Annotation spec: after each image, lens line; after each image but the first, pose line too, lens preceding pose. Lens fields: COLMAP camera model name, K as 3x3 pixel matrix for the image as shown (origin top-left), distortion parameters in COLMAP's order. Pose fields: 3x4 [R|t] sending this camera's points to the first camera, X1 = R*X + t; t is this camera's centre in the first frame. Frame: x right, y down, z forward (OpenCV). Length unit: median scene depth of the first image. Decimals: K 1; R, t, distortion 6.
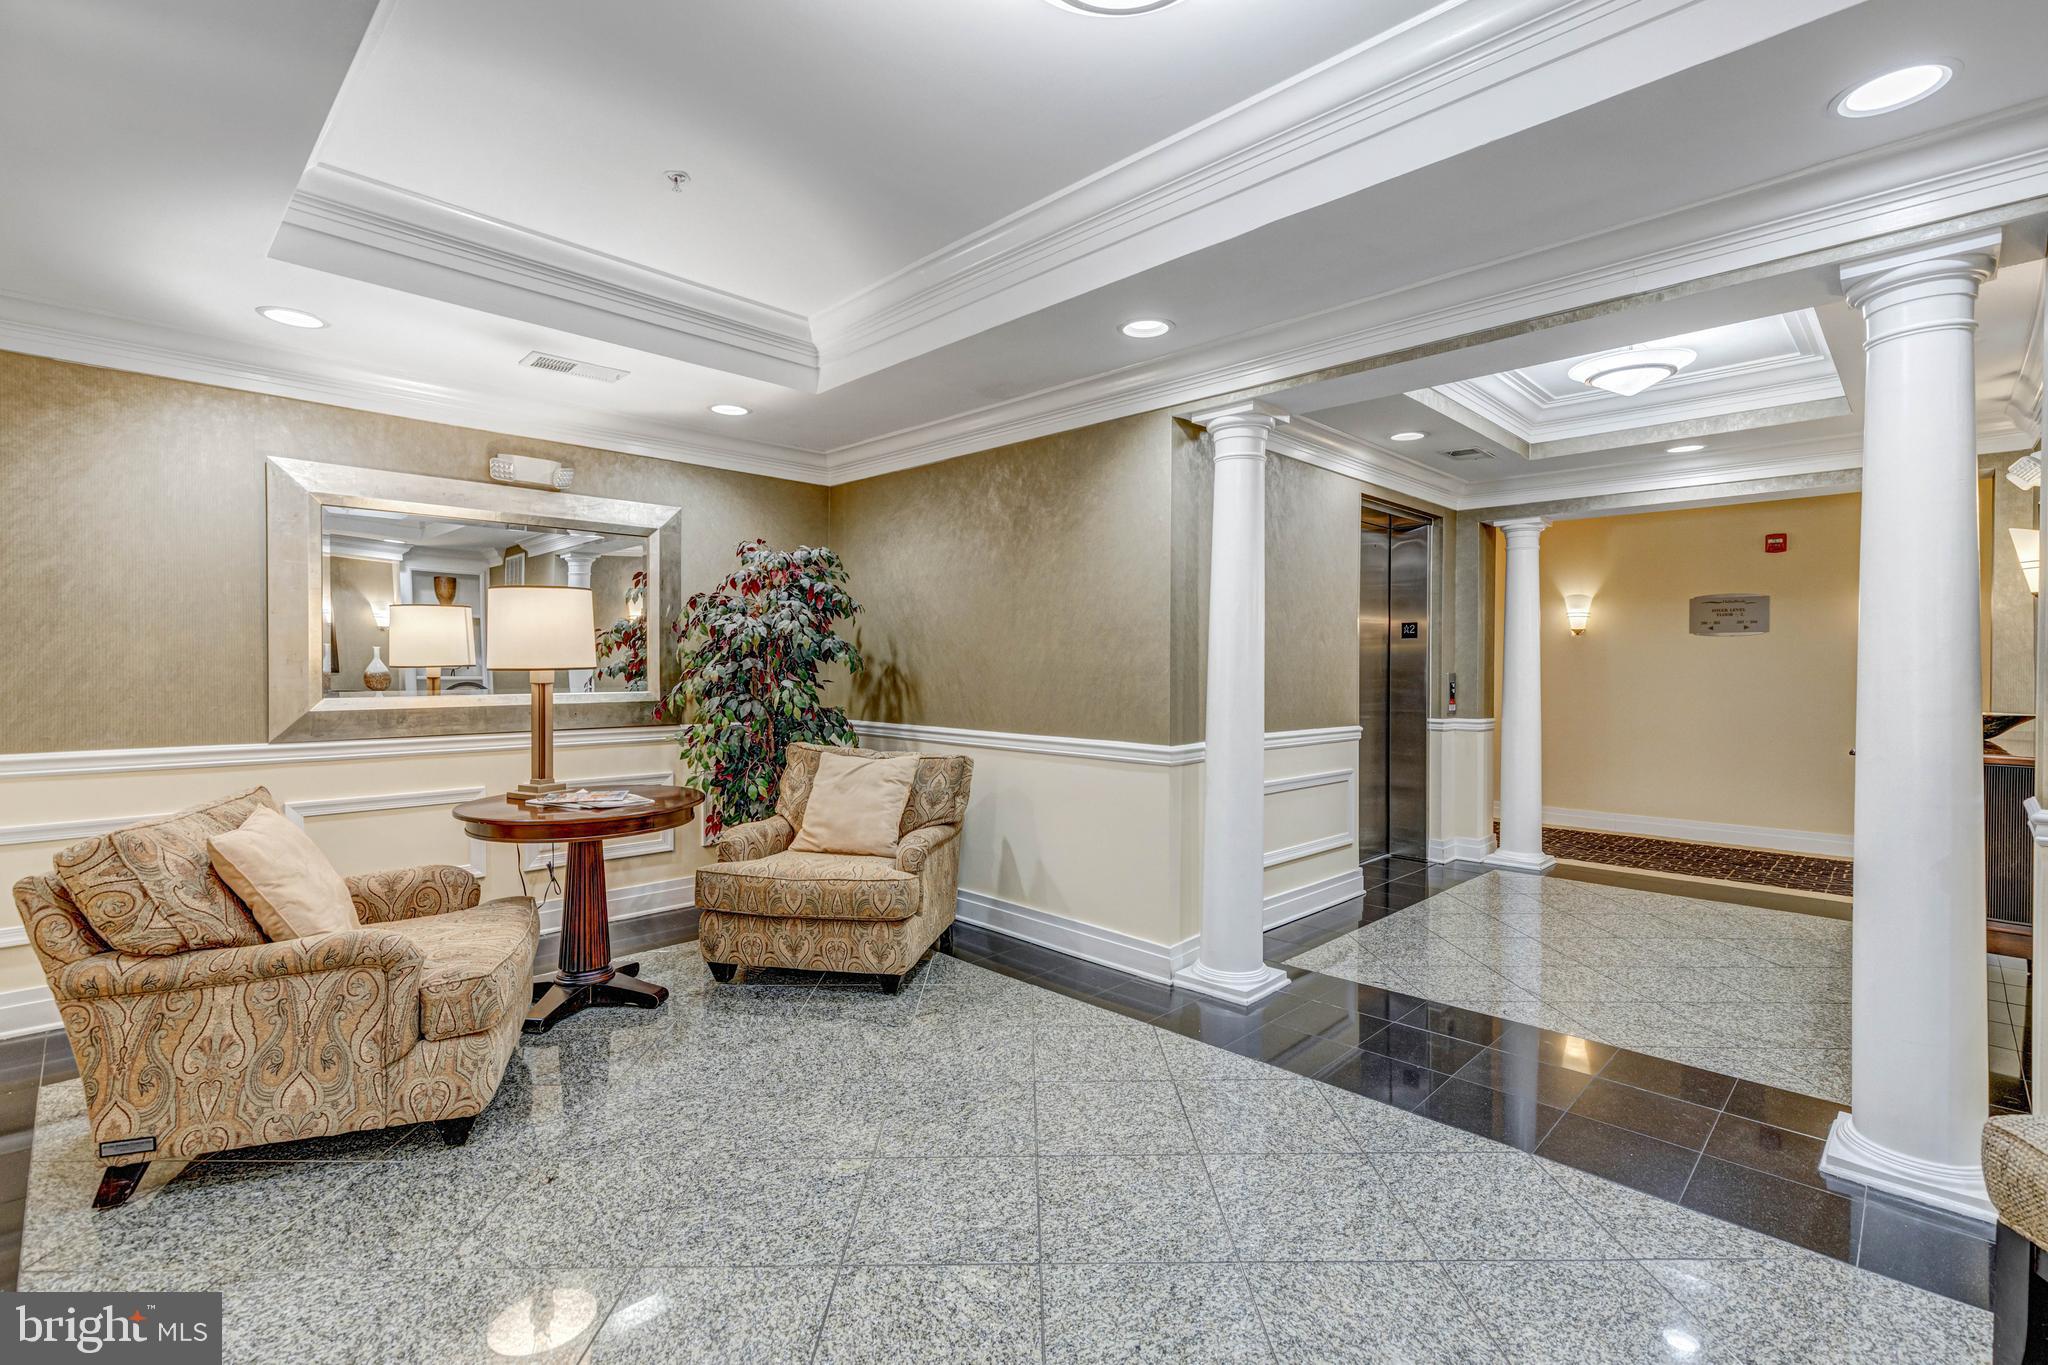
lens RADIAL K [[924.5, 0, 1025.0], [0, 924.5, 683.8], [0, 0, 1]] dist [0.002301, 0.000437]
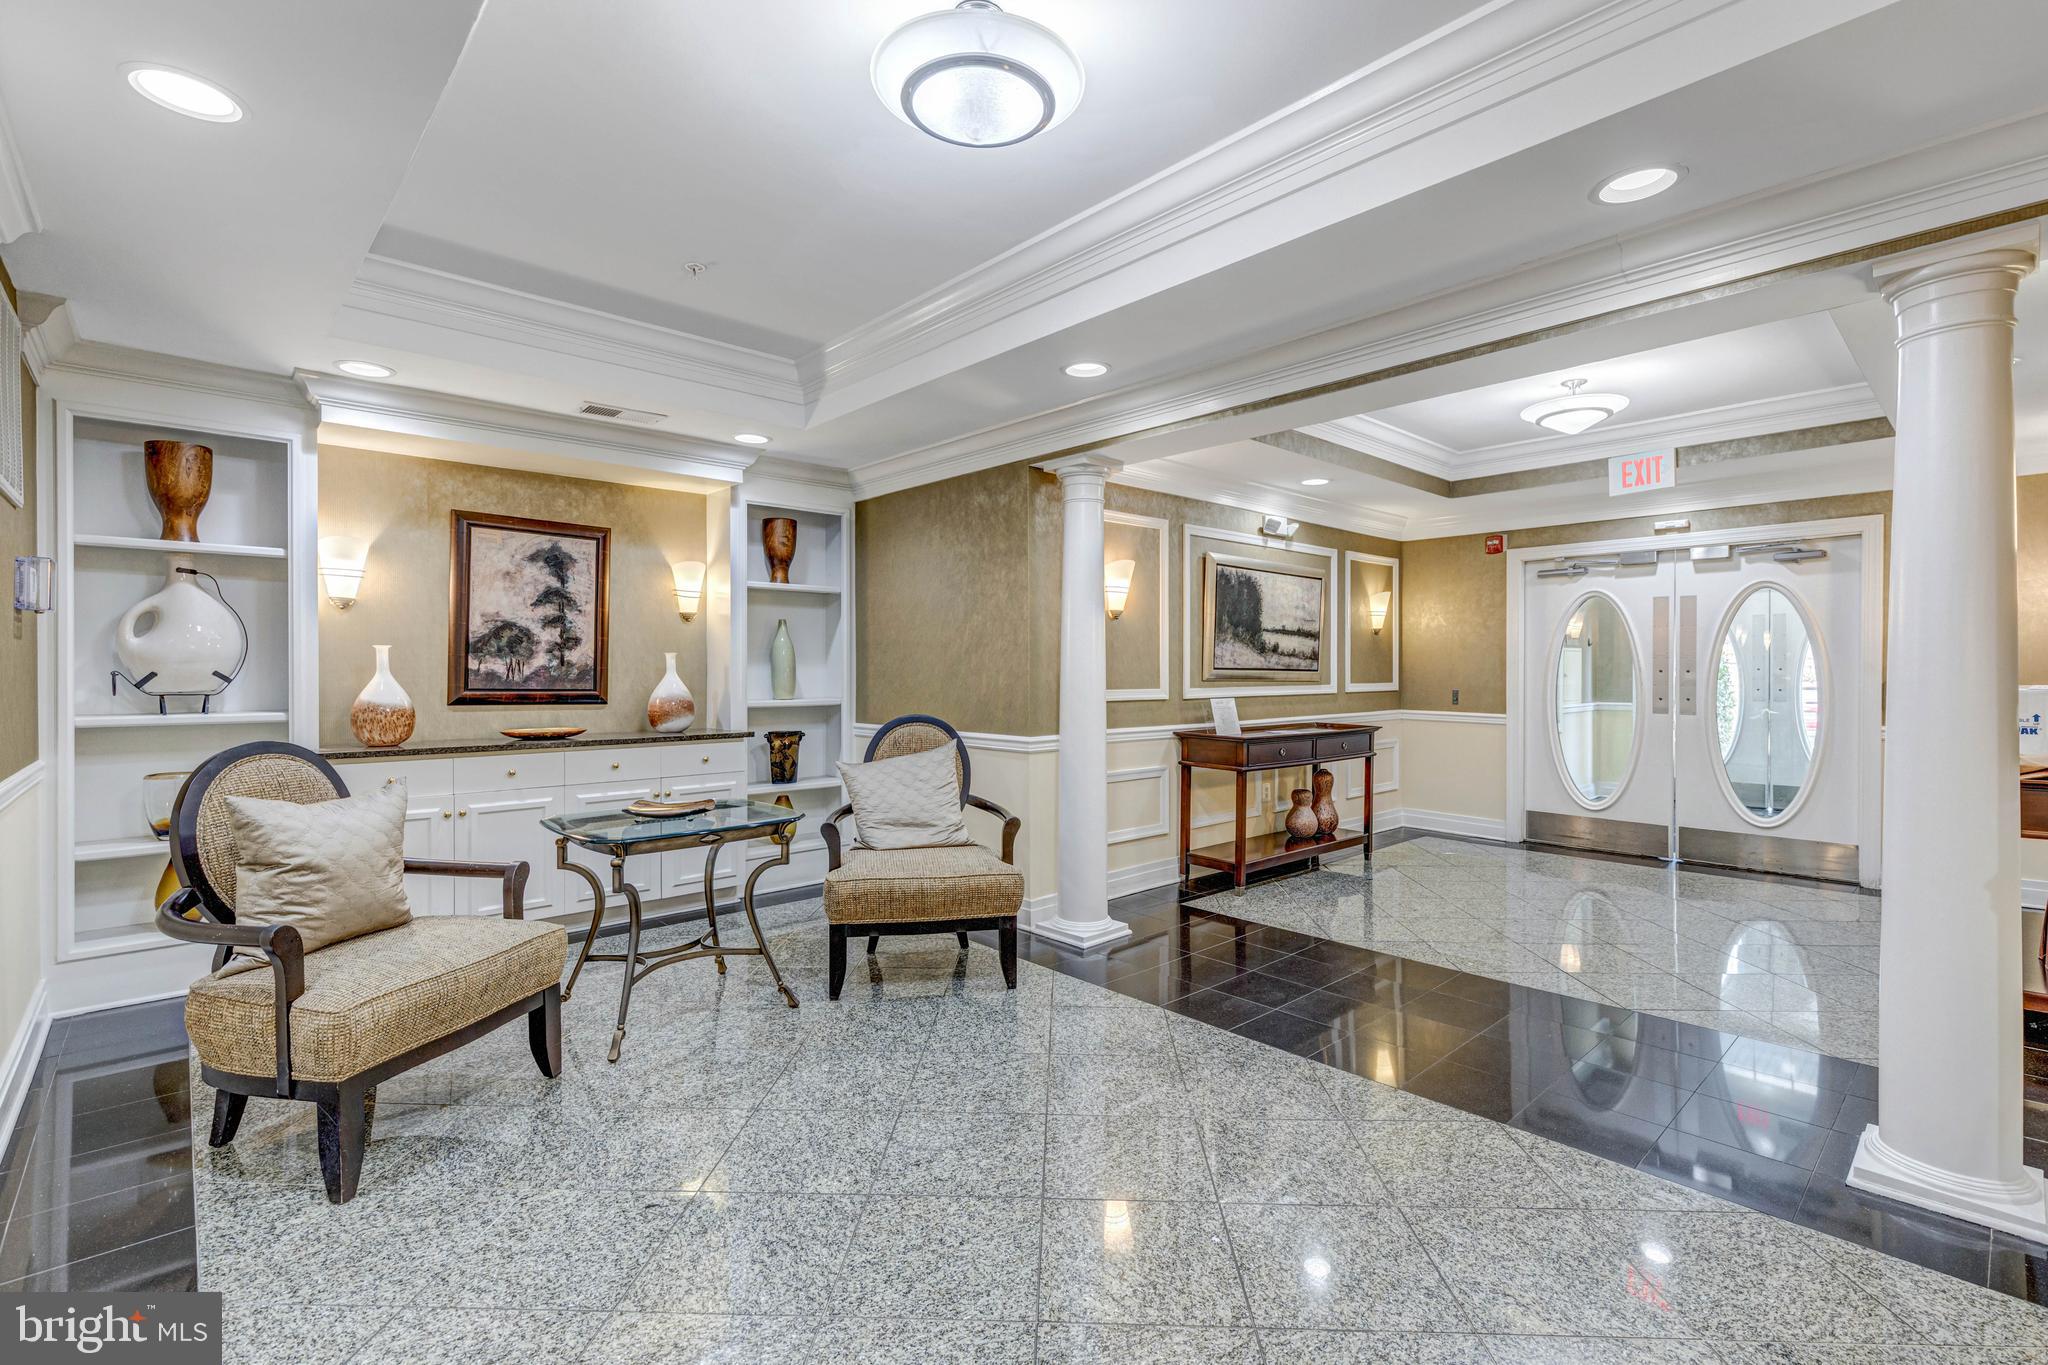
lens RADIAL K [[924.5, 0, 1024.3], [0, 924.5, 674.1], [0, 0, 1]] dist [0.002301, 0.000437]
pose [[0.998520, -0.000830, -0.054373, 0.115662], [-0.000057, 0.999867, -0.016304, 0.003004], [0.054379, 0.016283, 0.998388, -0.116215]]
